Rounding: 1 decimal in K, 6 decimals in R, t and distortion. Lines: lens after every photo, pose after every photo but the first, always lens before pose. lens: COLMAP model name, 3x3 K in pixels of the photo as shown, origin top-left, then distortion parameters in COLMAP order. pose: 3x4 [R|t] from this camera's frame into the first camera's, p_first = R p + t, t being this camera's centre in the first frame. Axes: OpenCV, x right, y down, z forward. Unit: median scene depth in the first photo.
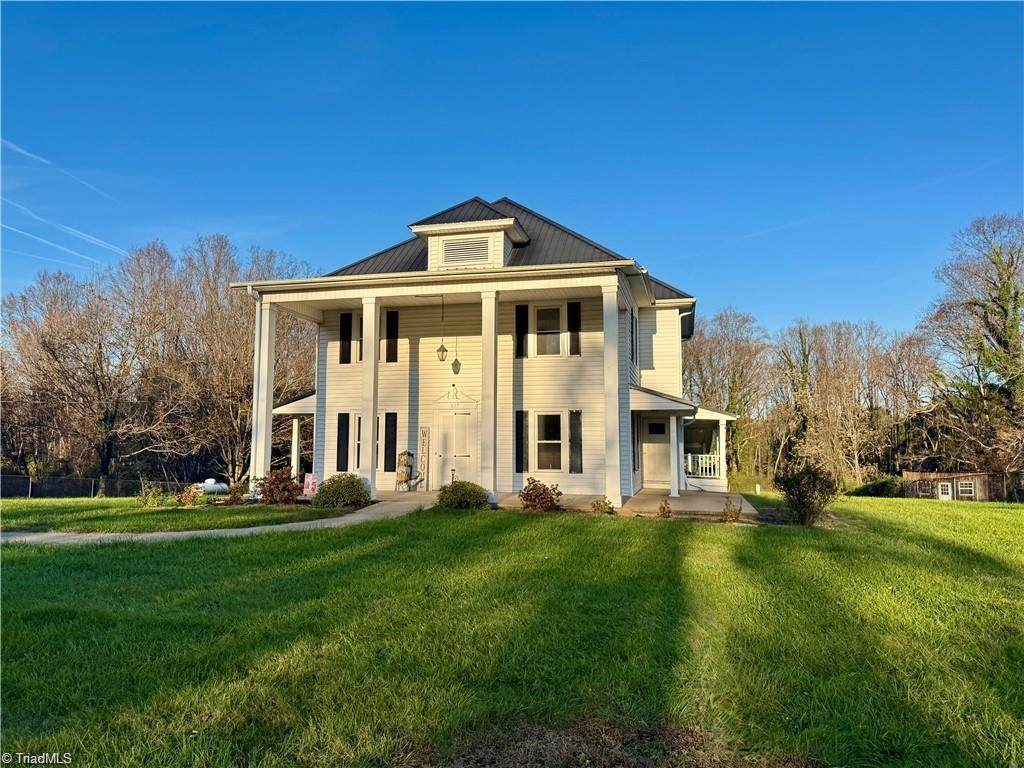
lens RADIAL K [[697.2, 0, 512.0], [0, 697.2, 384.0], [0, 0, 1]] dist [0.009194, 0.002716]
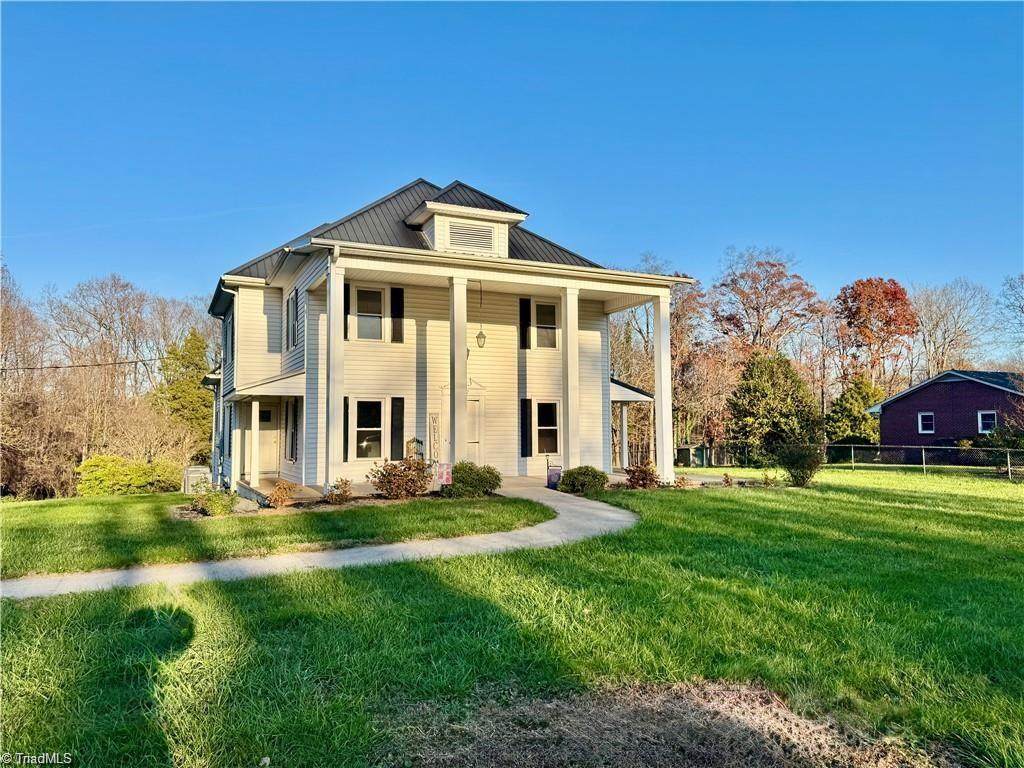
lens RADIAL K [[732.8, 0, 512.0], [0, 732.8, 384.0], [0, 0, 1]] dist [0.055072, 0.000252]
pose [[0.772557, 0.035775, 0.633937, -0.682846], [-0.047402, 0.998875, 0.001397, 0.014936], [-0.633174, -0.031129, 0.773384, 0.146367]]
